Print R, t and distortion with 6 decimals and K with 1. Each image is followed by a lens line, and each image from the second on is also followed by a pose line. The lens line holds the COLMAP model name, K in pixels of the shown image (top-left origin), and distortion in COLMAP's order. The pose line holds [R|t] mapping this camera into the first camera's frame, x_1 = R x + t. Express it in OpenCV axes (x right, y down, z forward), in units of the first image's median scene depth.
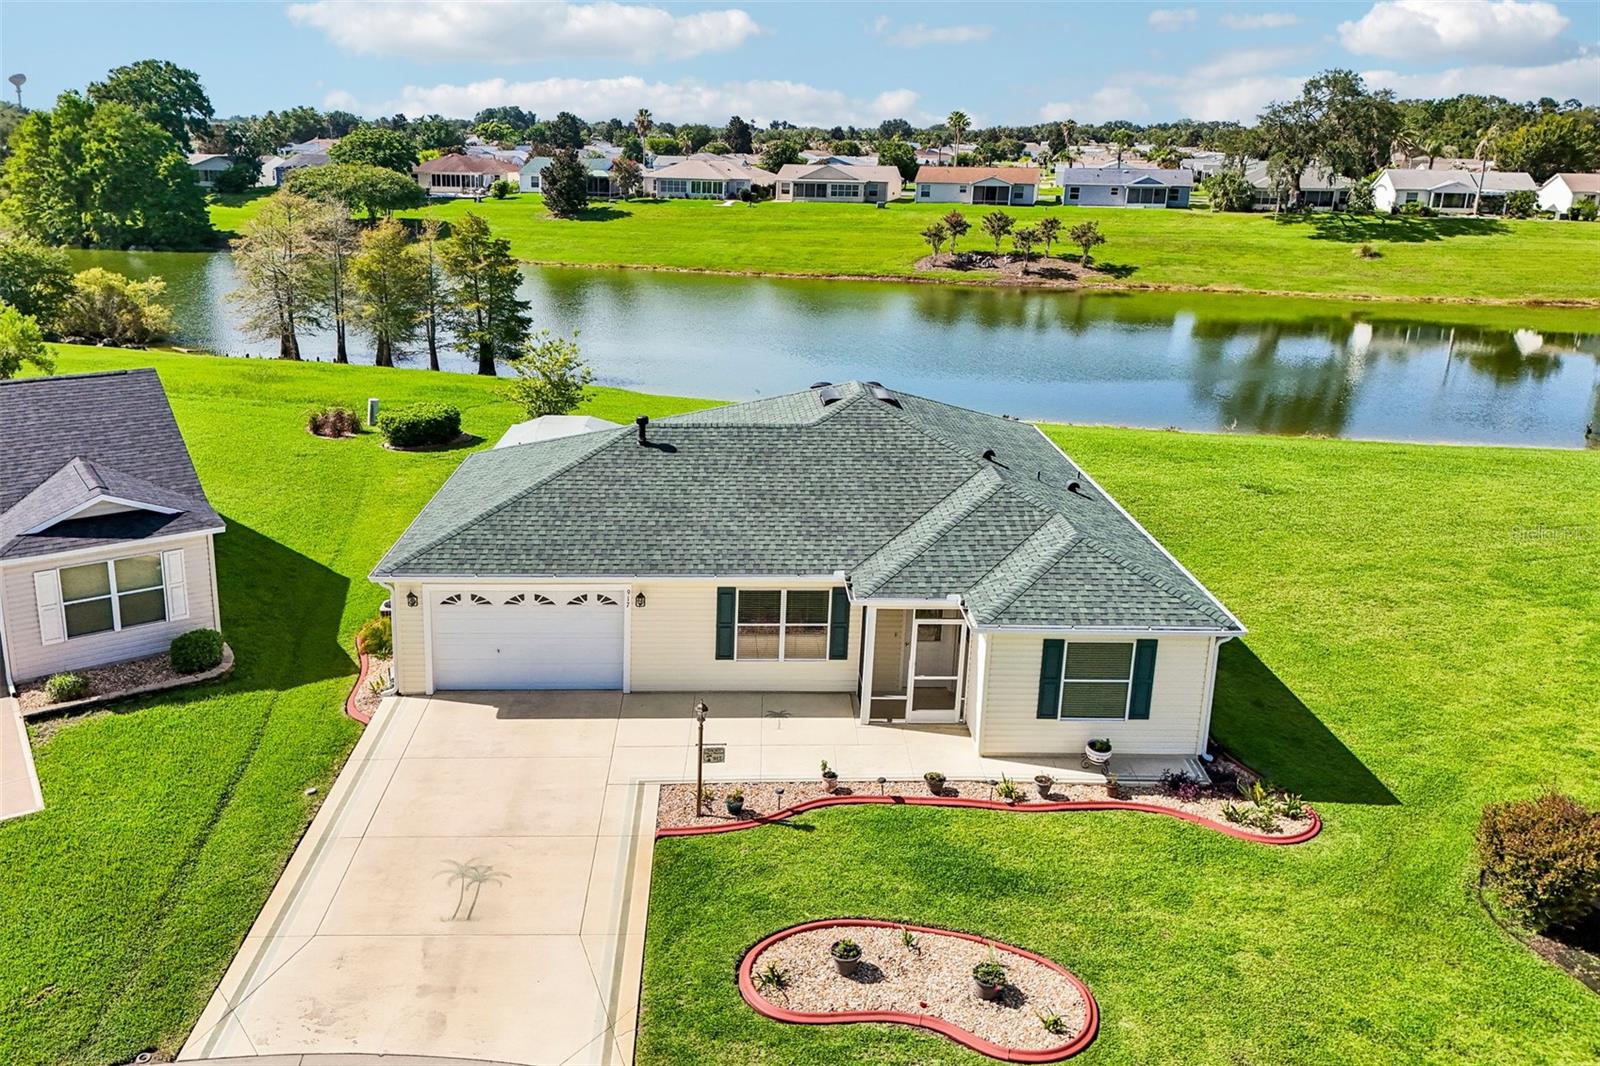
lens RADIAL K [[1227.2, 0, 770.1], [0, 1227.2, 499.0], [0, 0, 1]] dist [0.076980, -0.085942]
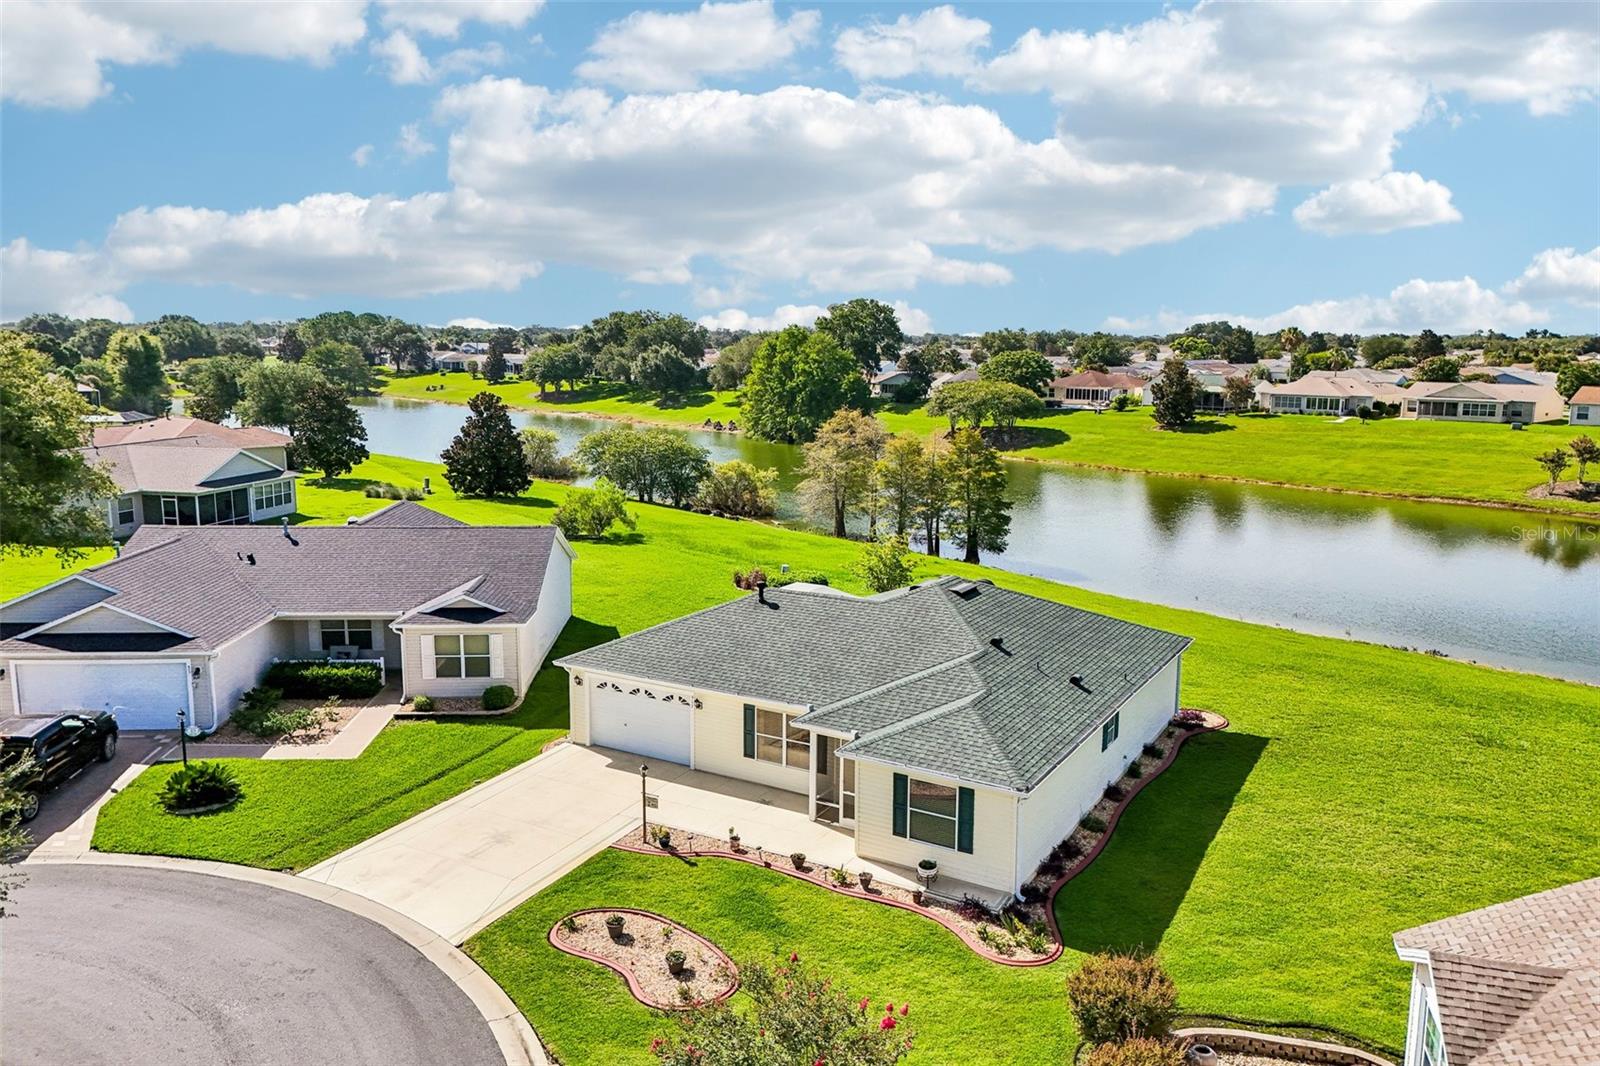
lens RADIAL K [[1174.1, 0, 796.0], [0, 1174.1, 560.2], [0, 0, 1]] dist [0.069194, -0.084279]
pose [[0.849423, 0.091419, -0.519733, 0.123745], [-0.146363, 0.987054, -0.065589, -0.002012], [0.507009, 0.131782, 0.851807, -0.025321]]
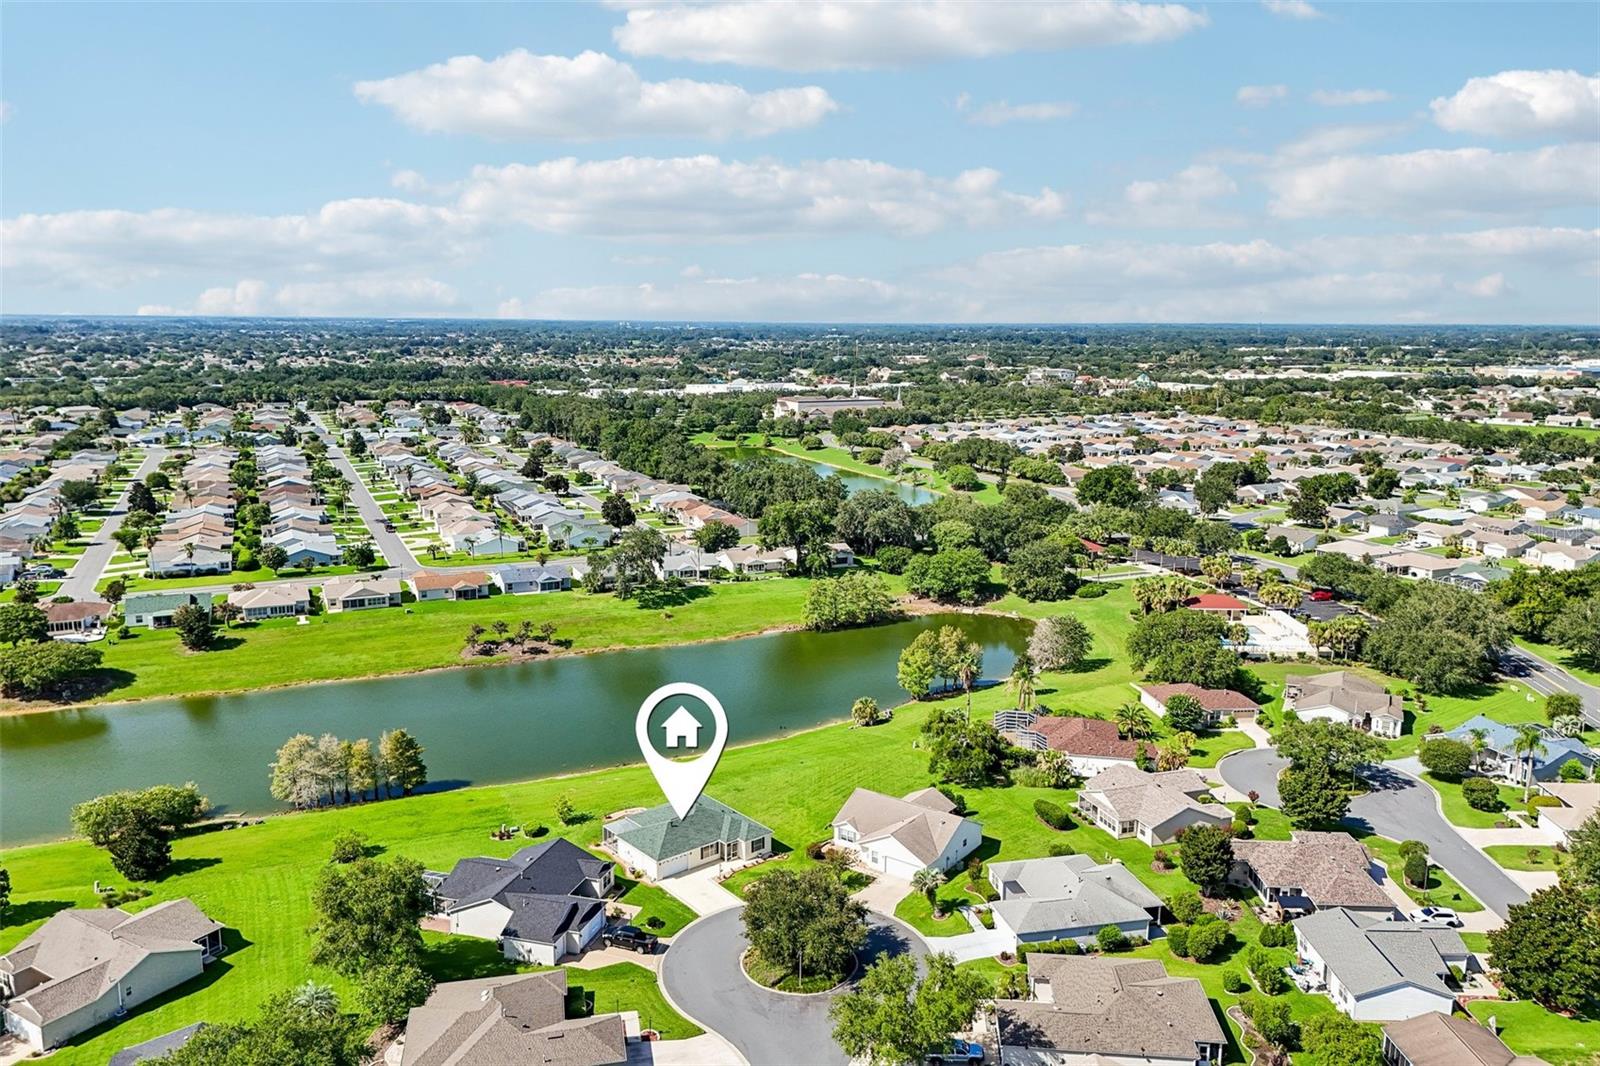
lens RADIAL K [[1151.6, 0, 800.0], [0, 1151.6, 533.0], [0, 0, 1]] dist [0.043492, -0.080799]
pose [[0.783563, -0.122051, 0.609206, -0.538045], [0.186940, 0.981393, -0.043827, -0.203542], [-0.592522, 0.148227, 0.791800, -0.742013]]
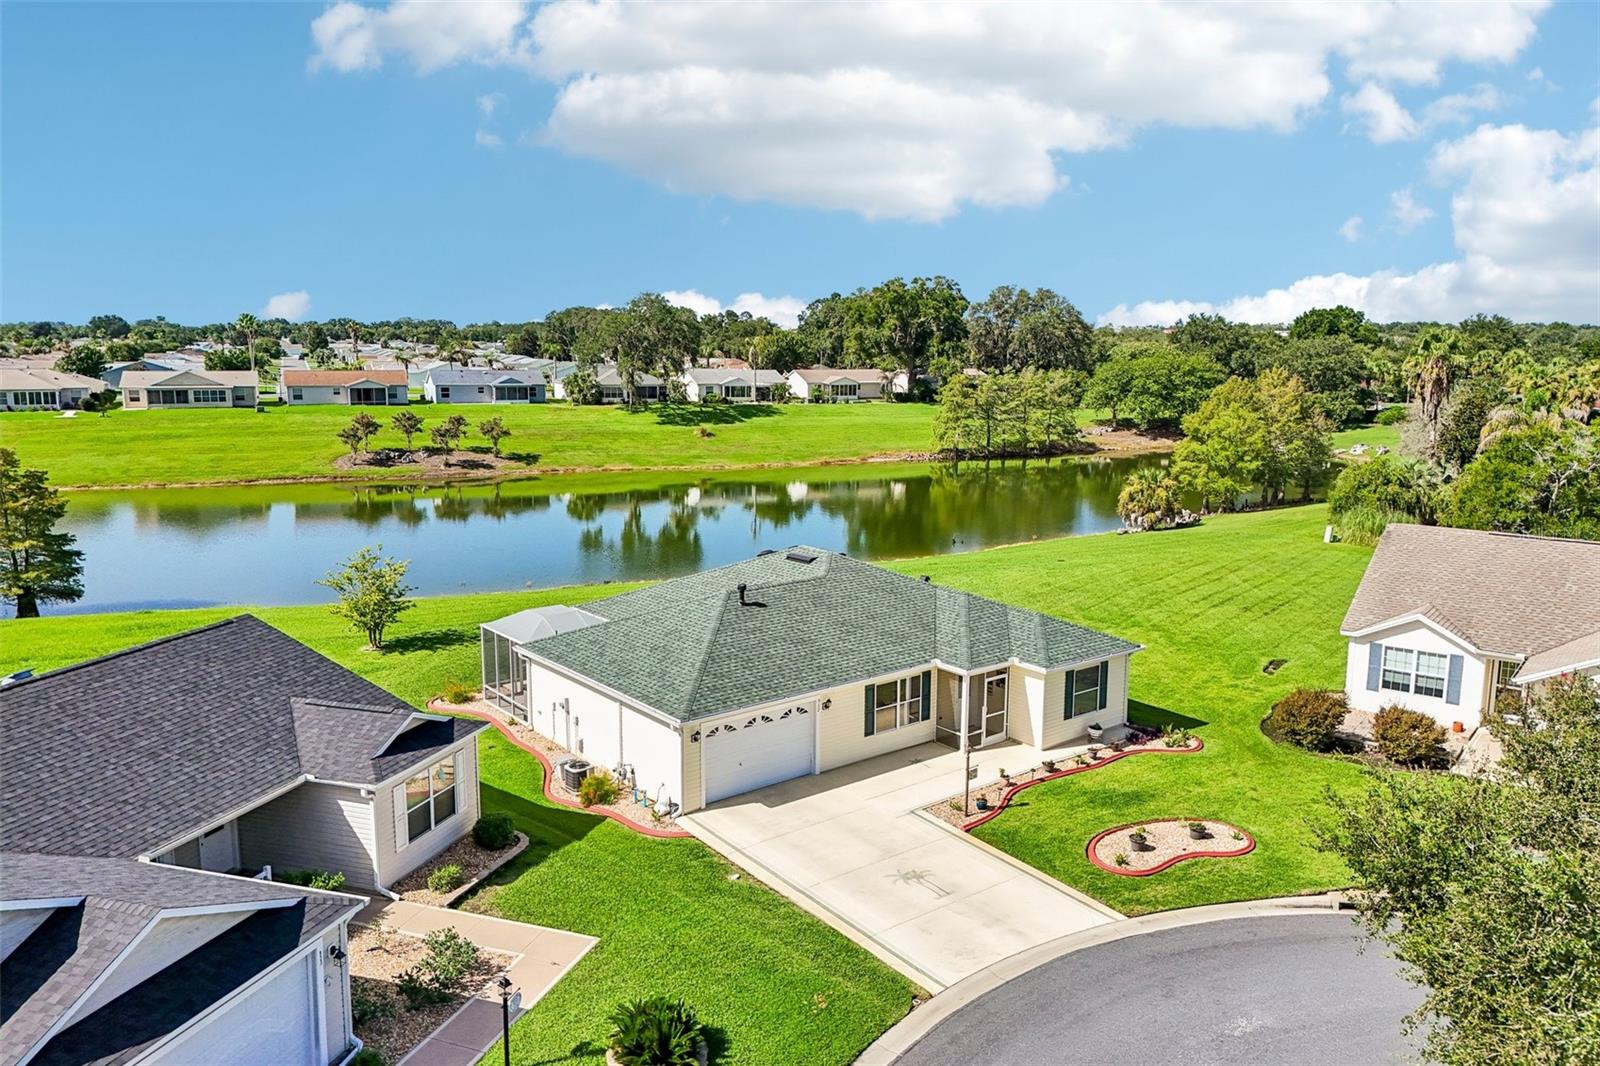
lens RADIAL K [[1161.6, 0, 823.6], [0, 1161.6, 535.4], [0, 0, 1]] dist [0.066315, -0.081603]
pose [[0.789031, -0.107772, 0.604827, -0.162899], [0.174877, 0.983165, -0.052950, -0.007358], [-0.588938, 0.147550, 0.794595, -0.019264]]
